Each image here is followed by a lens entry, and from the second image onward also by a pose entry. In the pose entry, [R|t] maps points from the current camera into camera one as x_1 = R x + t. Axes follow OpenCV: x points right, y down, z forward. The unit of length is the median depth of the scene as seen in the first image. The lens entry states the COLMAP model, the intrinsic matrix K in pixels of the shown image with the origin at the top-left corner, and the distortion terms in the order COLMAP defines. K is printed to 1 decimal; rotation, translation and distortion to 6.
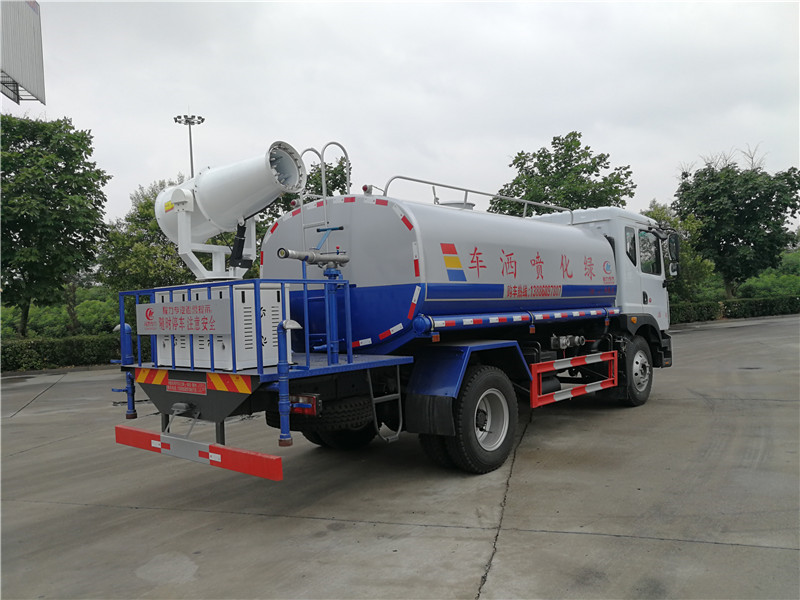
lens RADIAL K [[639.2, 0, 400.0], [0, 639.2, 300.0], [0, 0, 1]] dist [-0.005461, 0.038351]
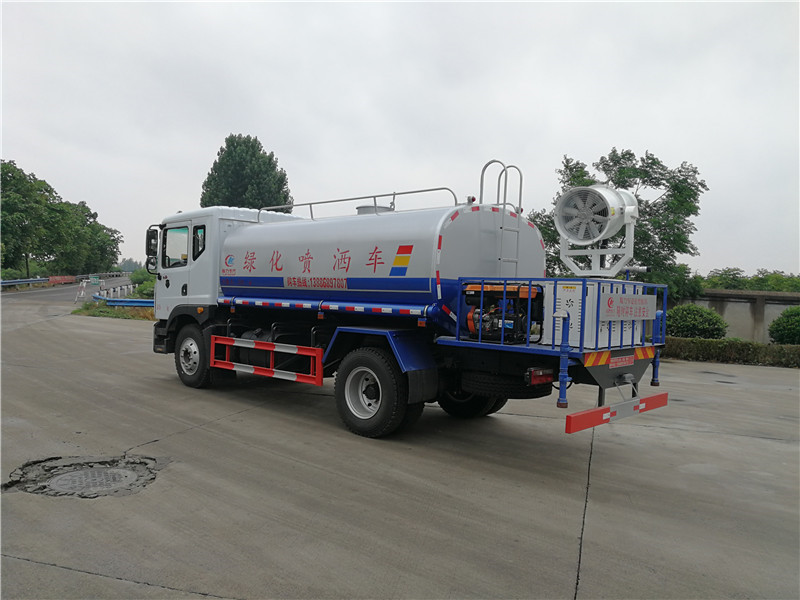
lens RADIAL K [[639.2, 0, 400.0], [0, 639.2, 300.0], [0, 0, 1]] dist [-0.005461, 0.038351]
pose [[0.019756, 0.027547, 0.999425, -1.581579], [-0.048093, 0.998489, -0.026570, 0.067362], [-0.998647, -0.047540, 0.021051, 1.391890]]
